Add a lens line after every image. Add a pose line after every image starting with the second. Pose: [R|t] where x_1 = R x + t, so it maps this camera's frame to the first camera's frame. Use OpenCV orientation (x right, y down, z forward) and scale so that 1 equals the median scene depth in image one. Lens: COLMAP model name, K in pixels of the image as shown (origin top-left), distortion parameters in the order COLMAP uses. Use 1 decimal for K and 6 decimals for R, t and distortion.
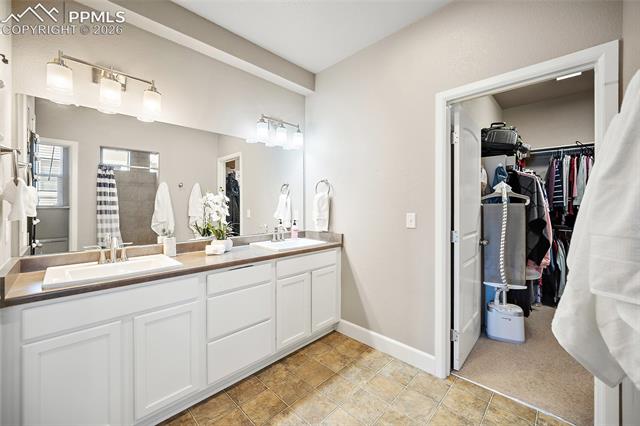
lens RADIAL K [[253.2, 0, 321.7], [0, 253.2, 210.7], [0, 0, 1]] dist [0.000205, -0.000027]
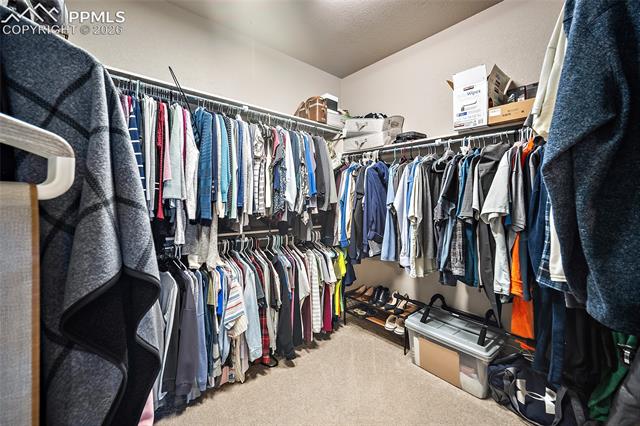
lens RADIAL K [[257.4, 0, 321.3], [0, 257.4, 199.0], [0, 0, 1]] dist [0.000534, 0.000025]
pose [[0.090502, 0.009956, 0.995846, 0.651684], [-0.000788, 0.999950, -0.009925, -0.018365], [-0.995896, 0.000113, 0.090505, 0.800385]]
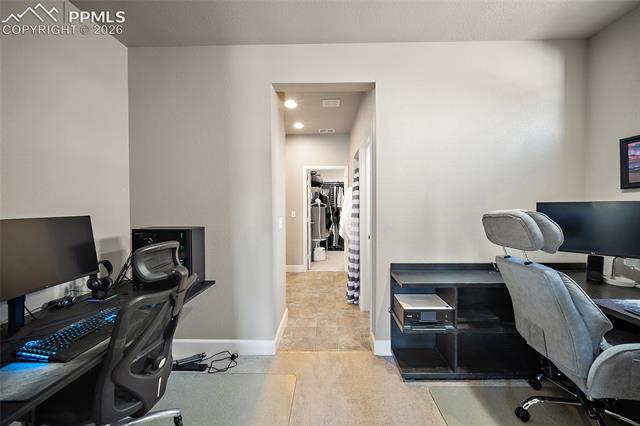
lens RADIAL K [[253.2, 0, 321.7], [0, 253.2, 210.7], [0, 0, 1]] dist [0.000205, -0.000027]
pose [[0.736012, -0.013995, 0.676823, -0.930556], [0.010395, 0.999902, 0.009371, -0.014361], [-0.676888, 0.000138, 0.736086, -0.840766]]
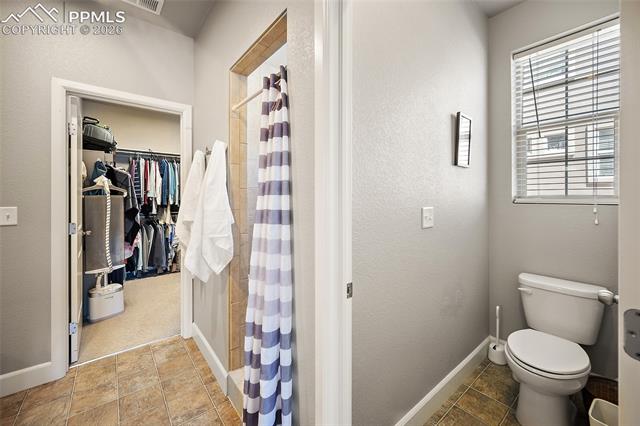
lens RADIAL K [[257.4, 0, 321.3], [0, 257.4, 199.0], [0, 0, 1]] dist [0.000534, 0.000025]
pose [[0.117573, -0.002216, 0.993062, -0.287776], [0.009807, 0.999951, 0.001070, -0.004045], [-0.993016, 0.009613, 0.117589, -0.074967]]
